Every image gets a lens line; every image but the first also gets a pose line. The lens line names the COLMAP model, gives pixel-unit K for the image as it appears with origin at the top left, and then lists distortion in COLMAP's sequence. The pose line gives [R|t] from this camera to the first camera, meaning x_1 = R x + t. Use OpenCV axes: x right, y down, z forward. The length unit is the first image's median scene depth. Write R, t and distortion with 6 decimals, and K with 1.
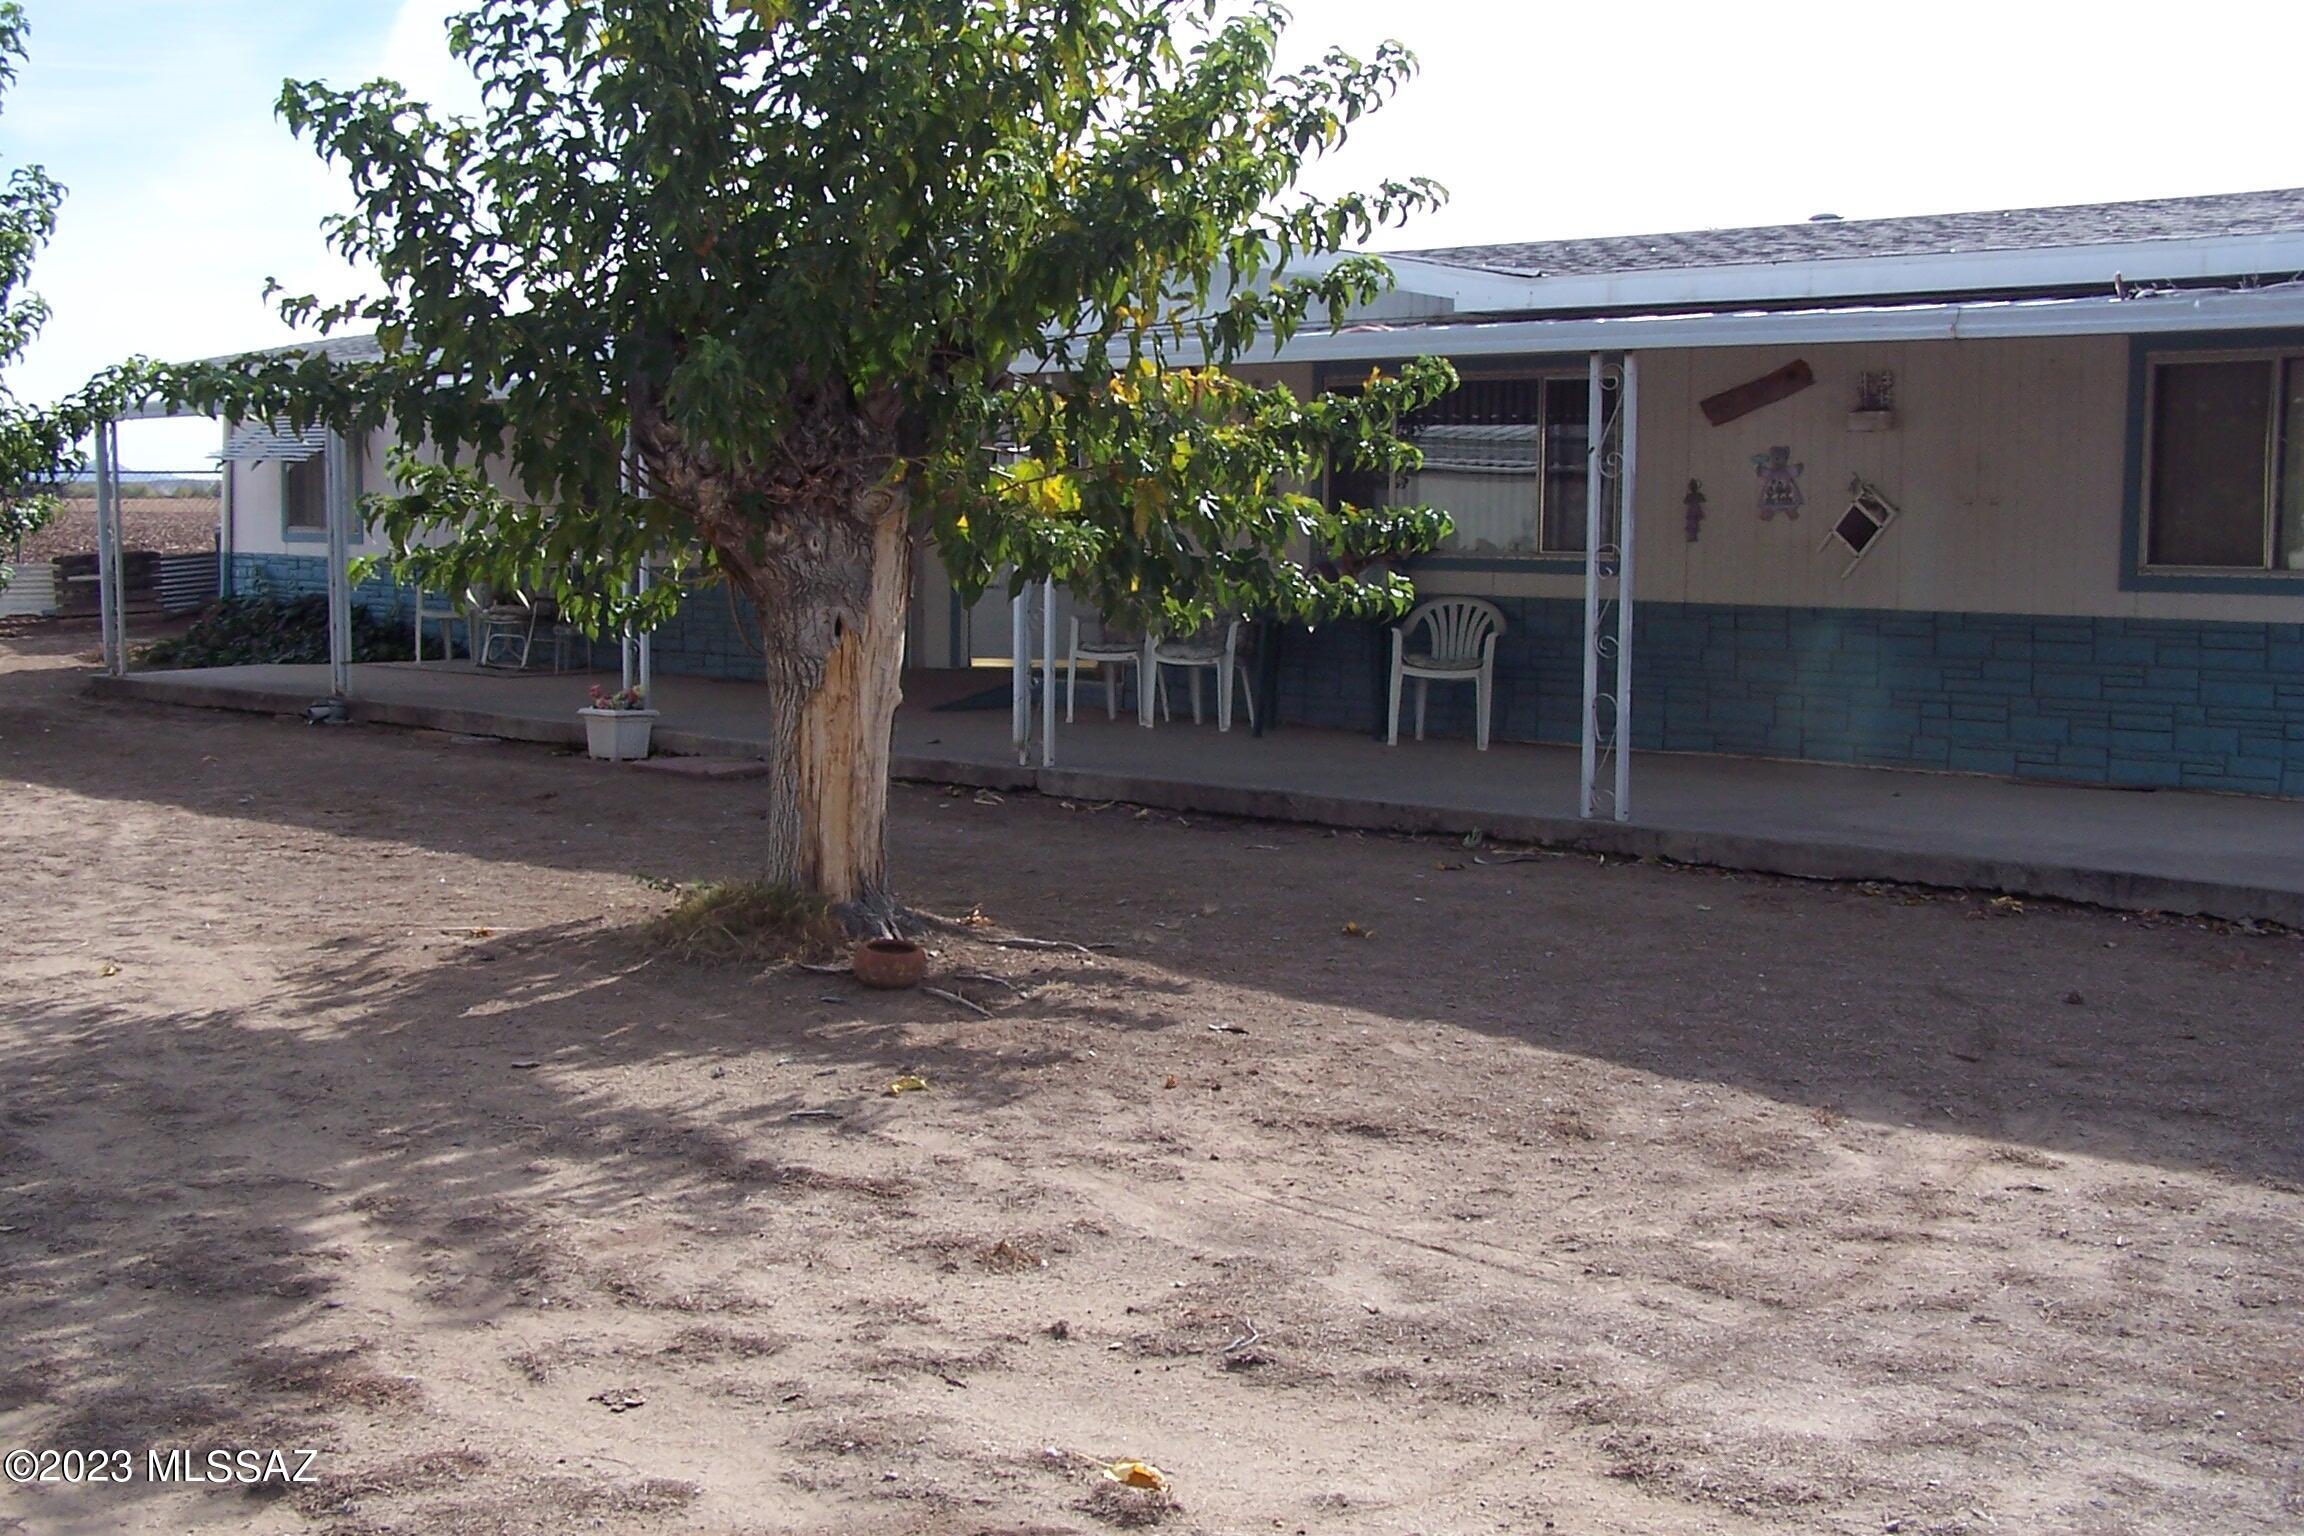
lens RADIAL K [[2582.3, 0, 1152.0], [0, 2582.3, 768.0], [0, 0, 1]] dist [-0.227714, 0.448389]
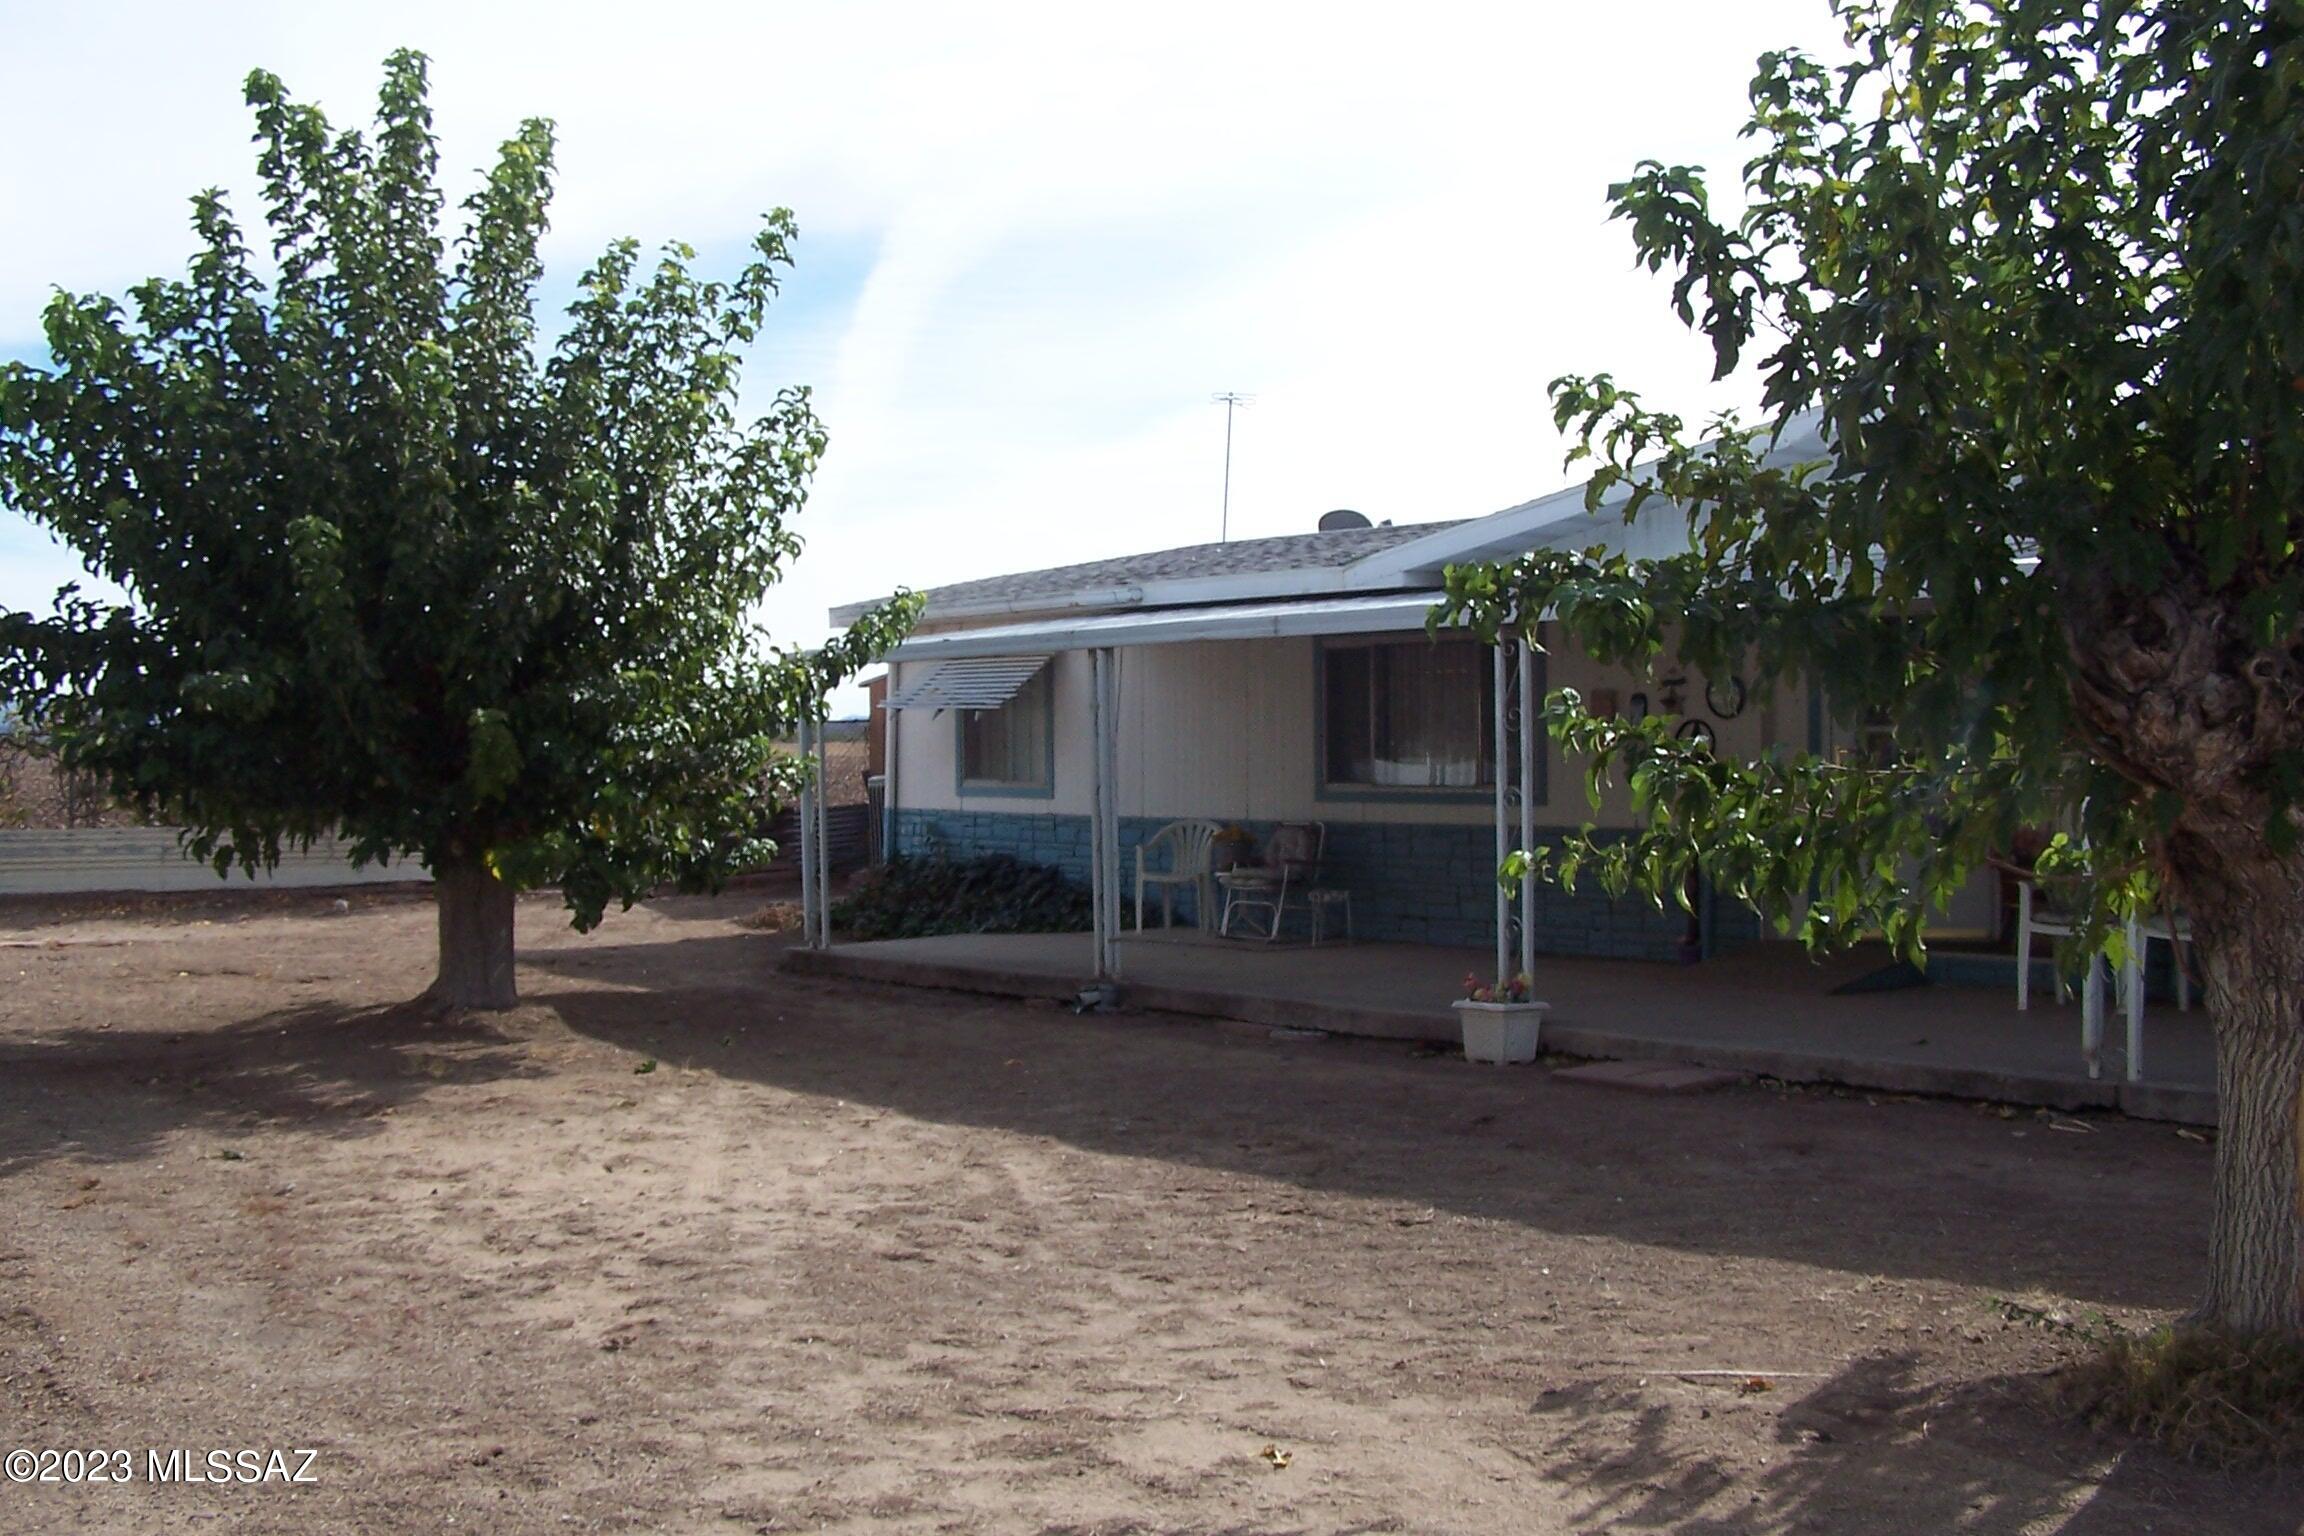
lens RADIAL K [[2582.3, 0, 1152.0], [0, 2582.3, 768.0], [0, 0, 1]] dist [-0.227714, 0.448389]
pose [[0.982547, -0.019333, -0.185007, -0.137076], [0.002289, 0.995766, -0.091896, -0.018490], [0.186001, 0.089869, 0.978431, 0.130523]]
